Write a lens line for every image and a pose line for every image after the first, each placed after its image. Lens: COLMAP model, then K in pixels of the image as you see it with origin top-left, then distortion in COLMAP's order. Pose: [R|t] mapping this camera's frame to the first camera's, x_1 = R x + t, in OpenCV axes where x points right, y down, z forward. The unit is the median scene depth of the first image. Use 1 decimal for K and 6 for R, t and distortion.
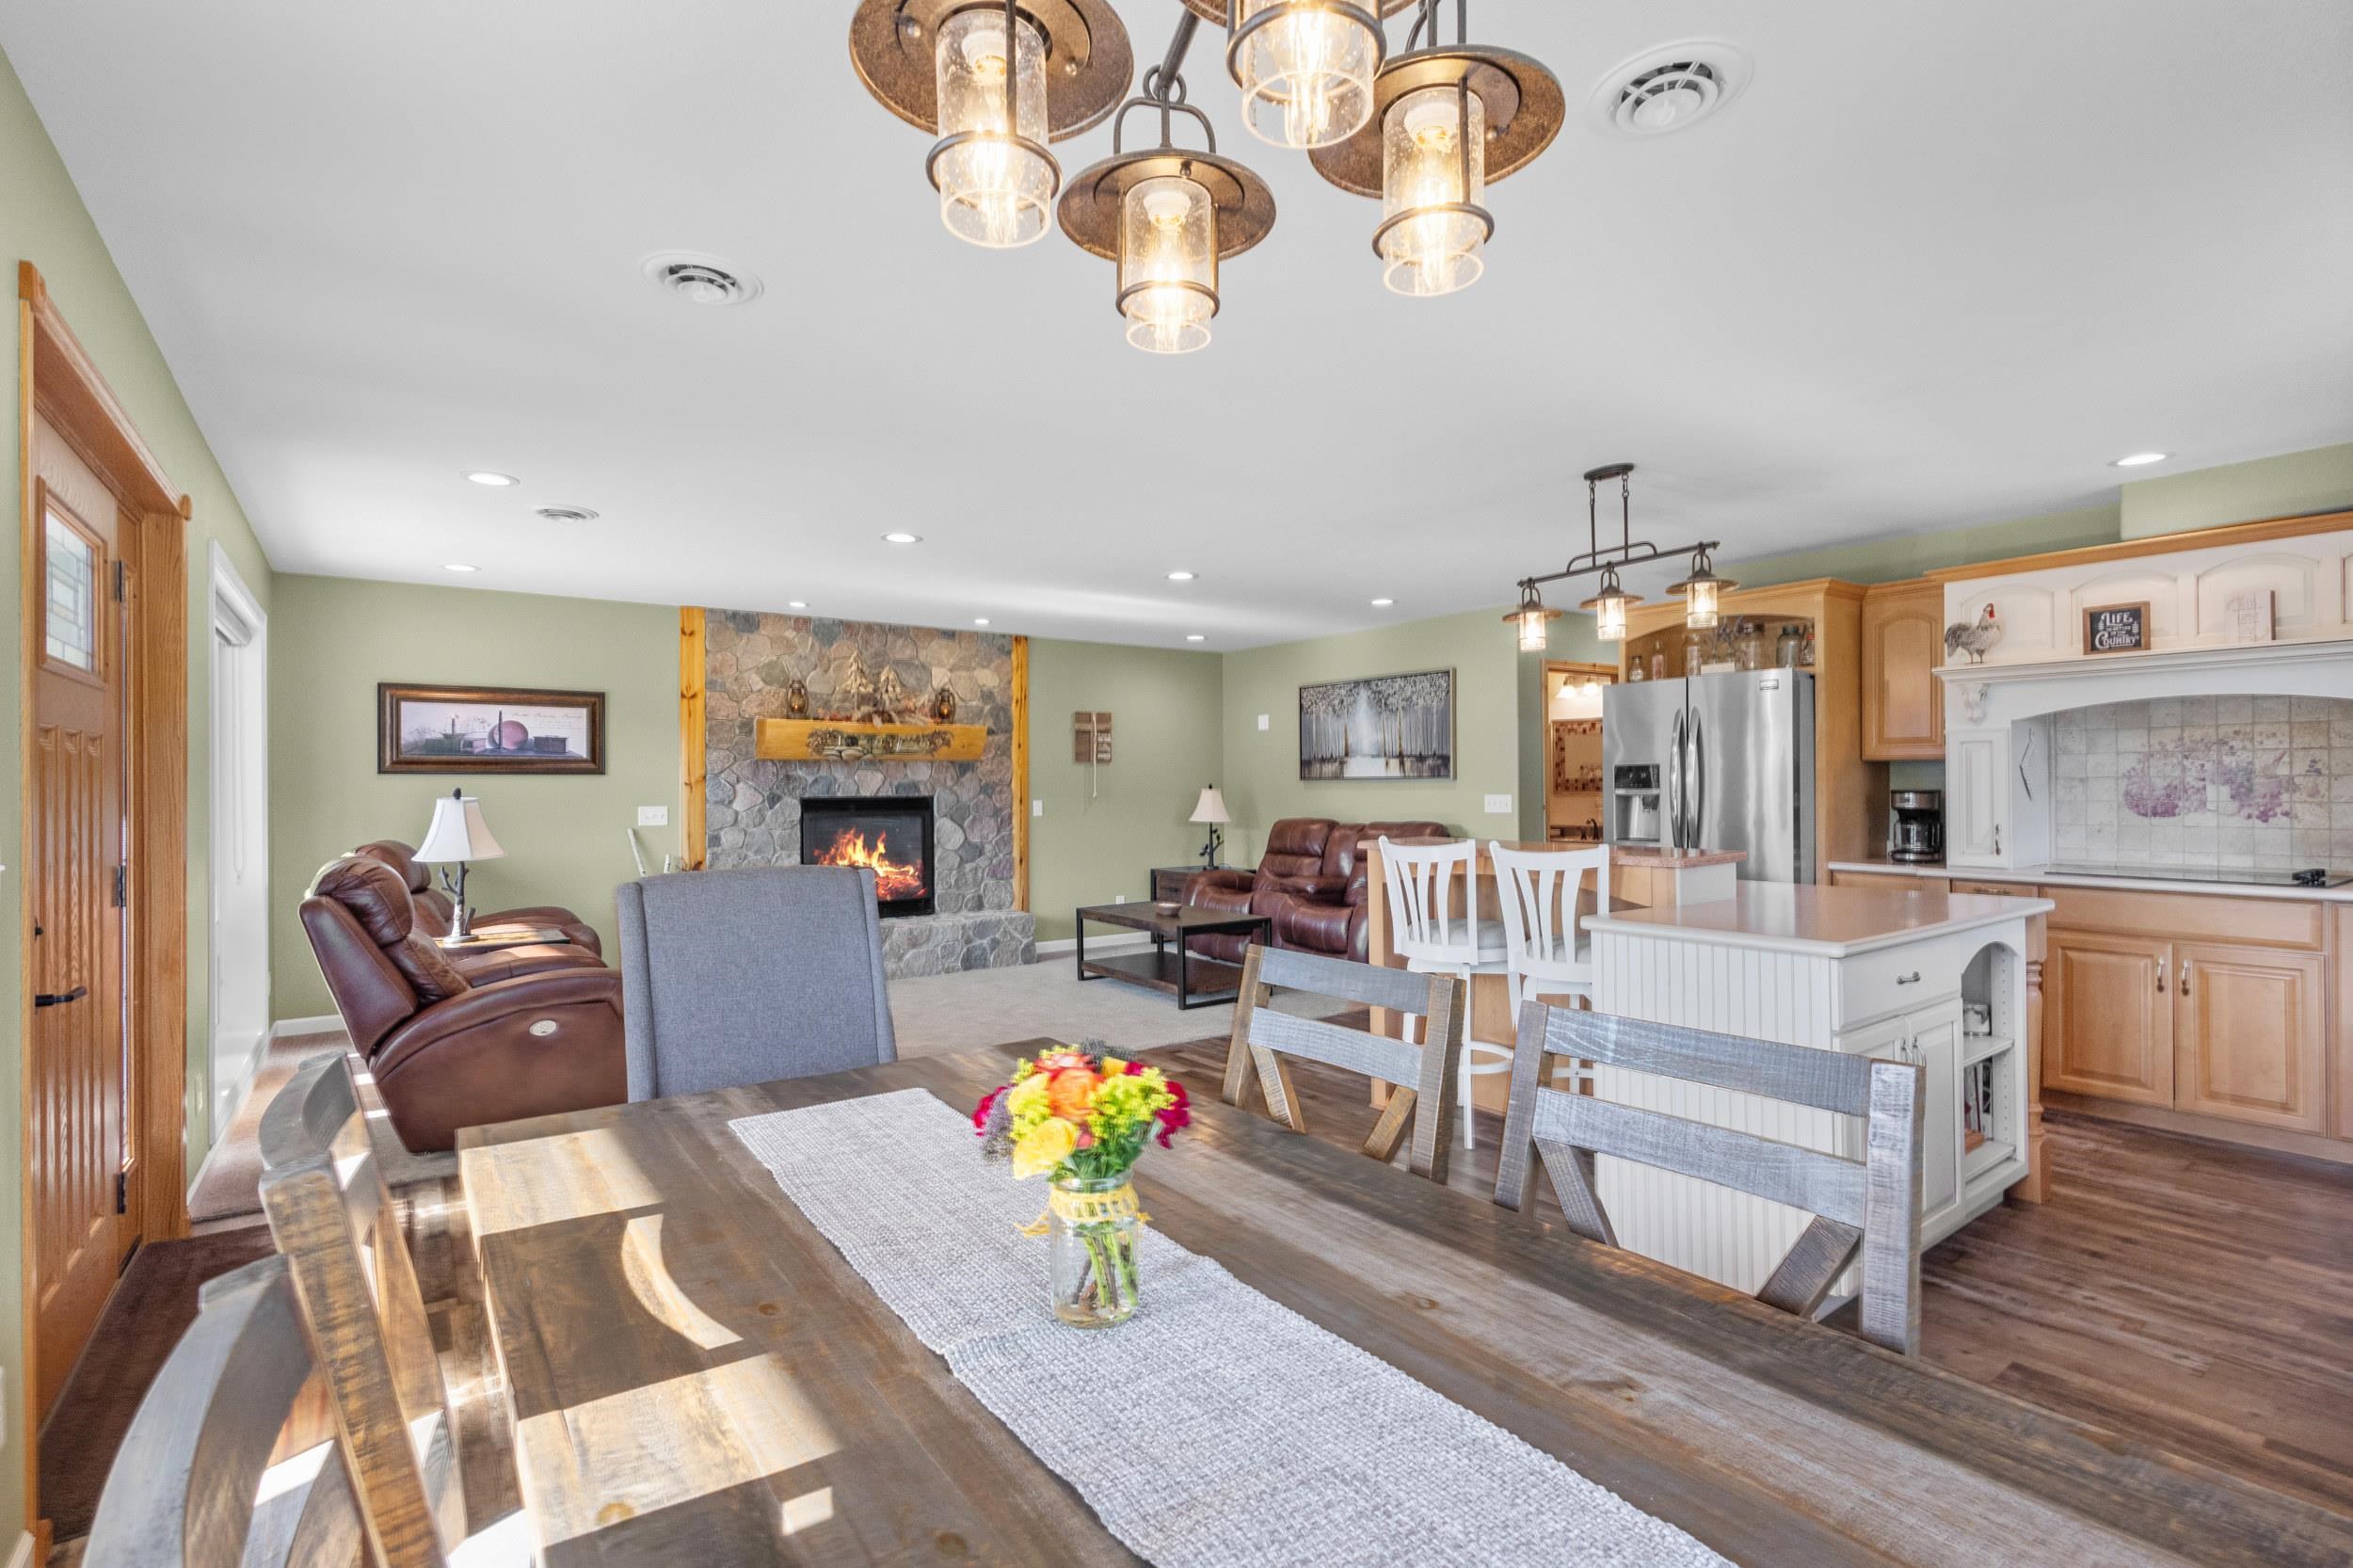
lens RADIAL K [[1085.1, 0, 1166.4], [0, 1085.1, 777.9], [0, 0, 1]] dist [0.009754, -0.002823]
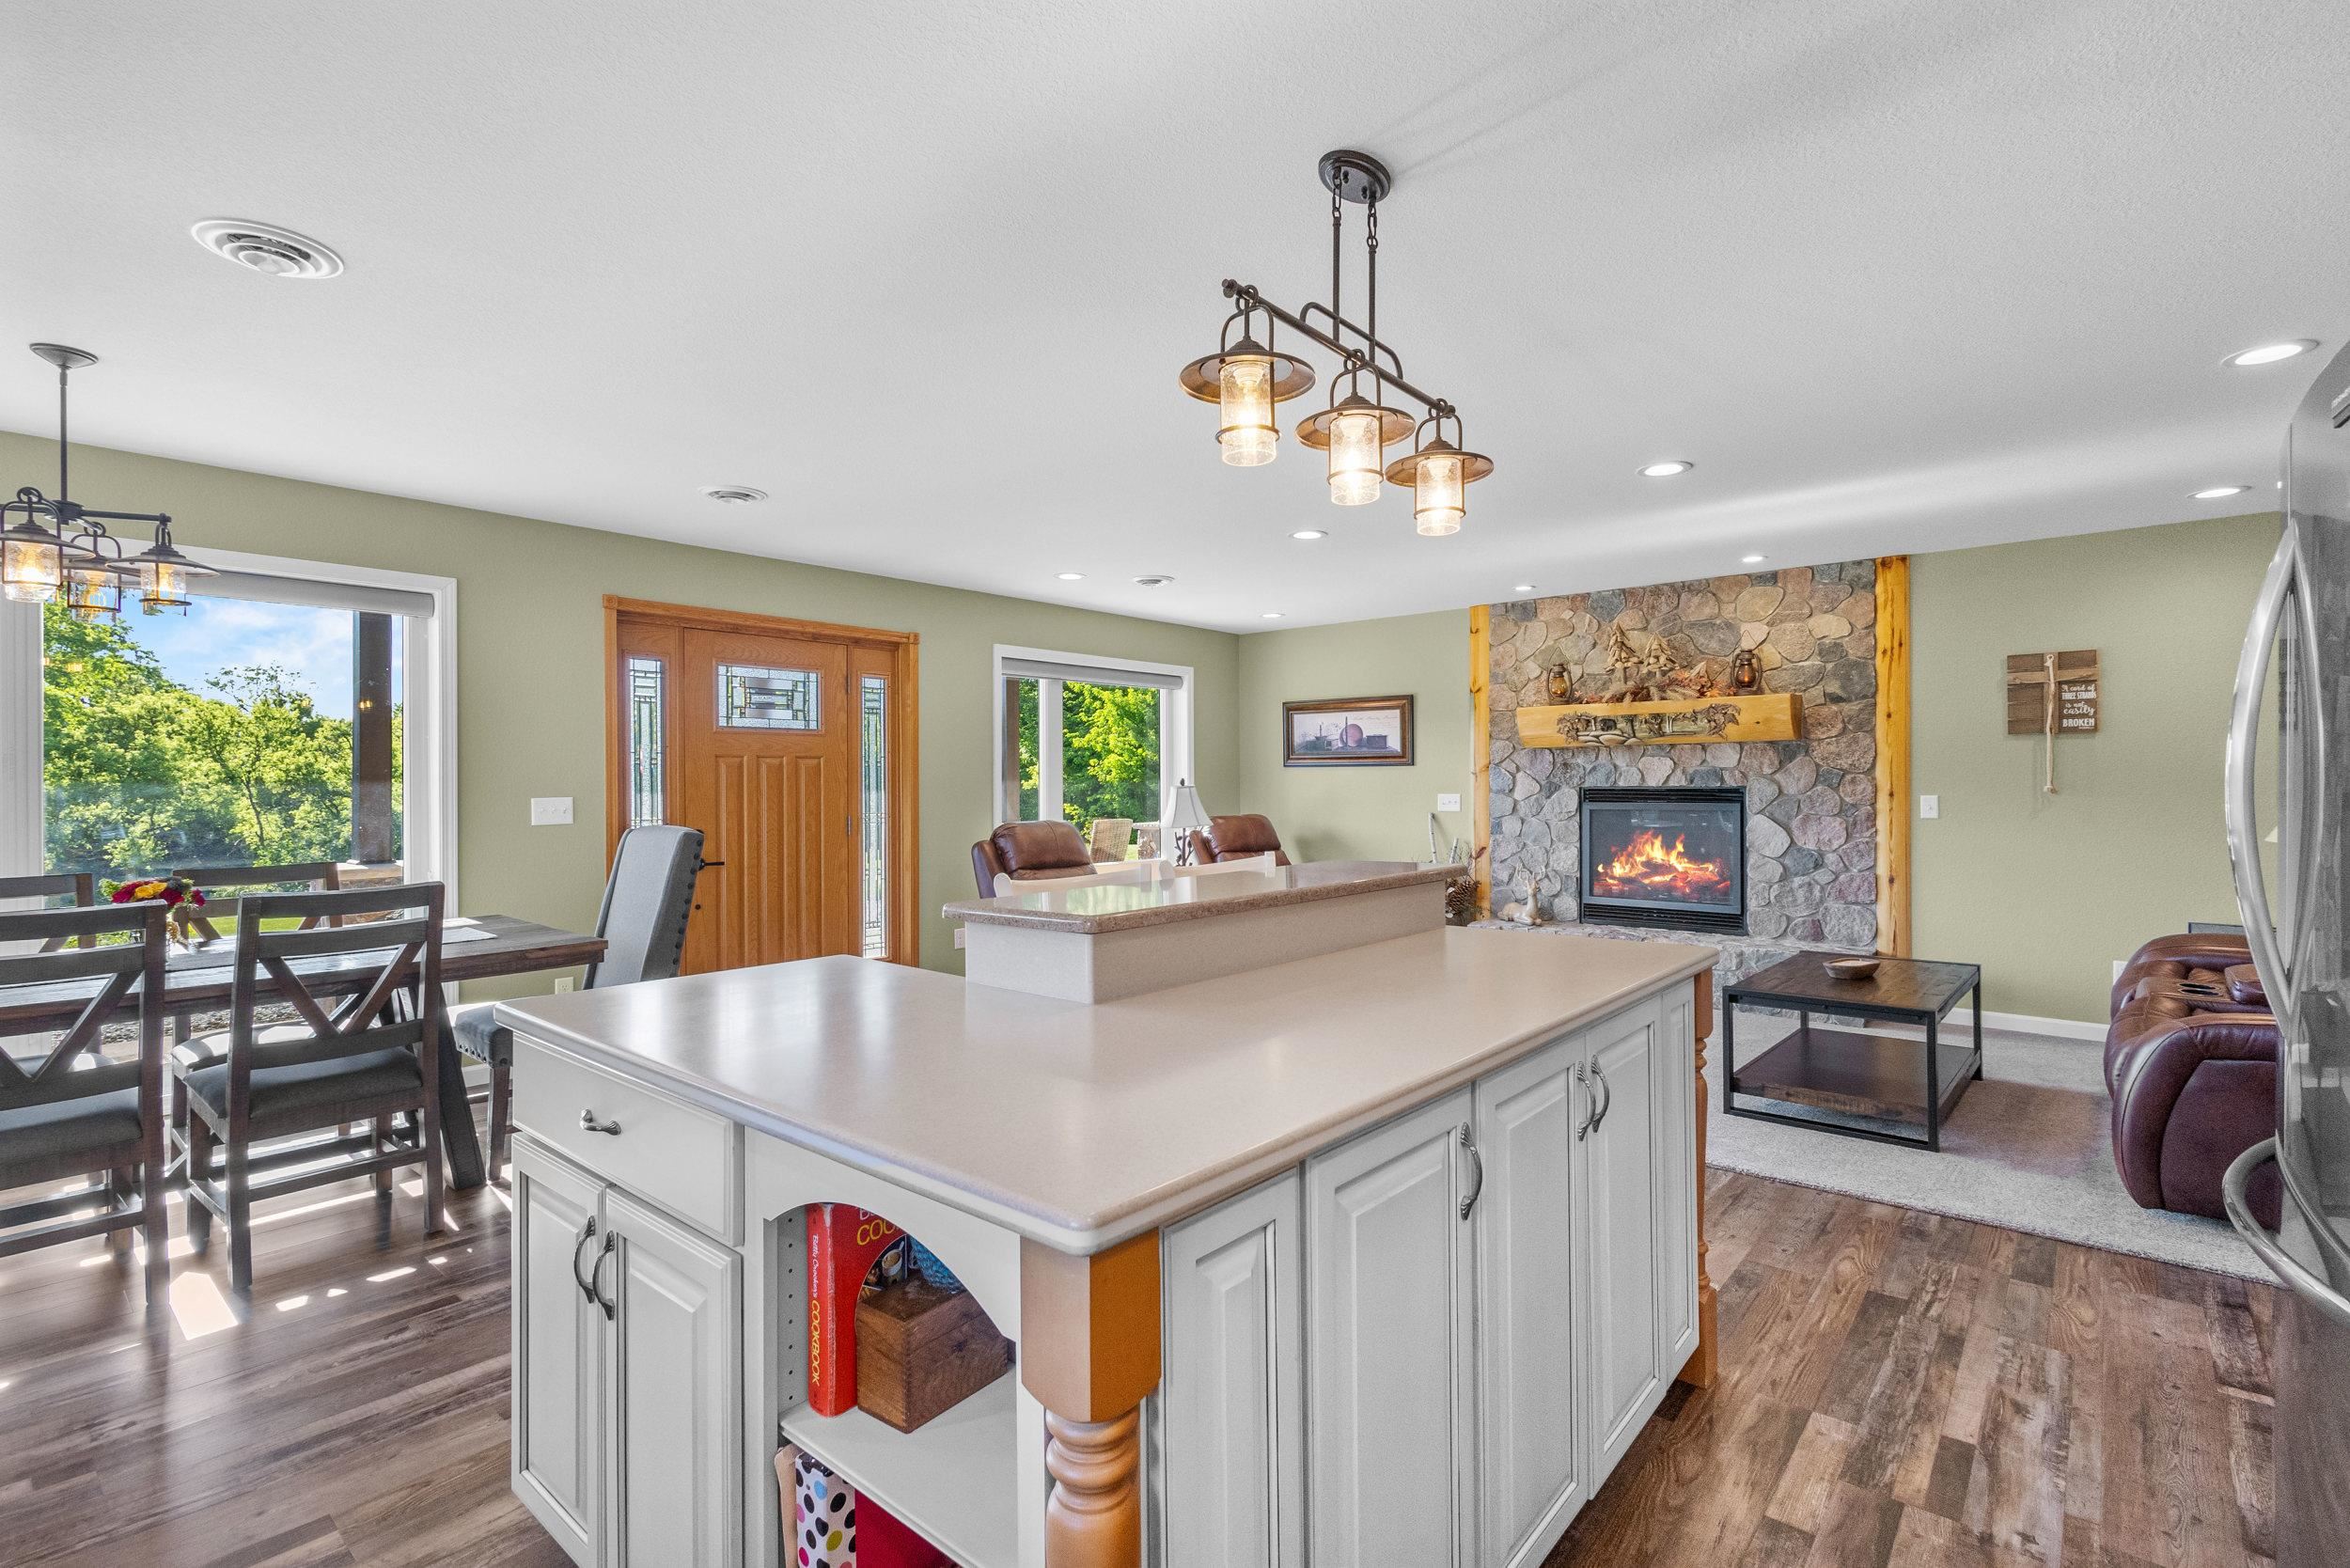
lens RADIAL K [[1083.8, 0, 1166.8], [0, 1083.8, 788.3], [0, 0, 1]] dist [0.009754, -0.002823]
pose [[0.225446, 0.011641, -0.974186, 0.516911], [0.012515, 0.999812, 0.014844, 0.001067], [0.974175, -0.015538, 0.225258, 0.455958]]
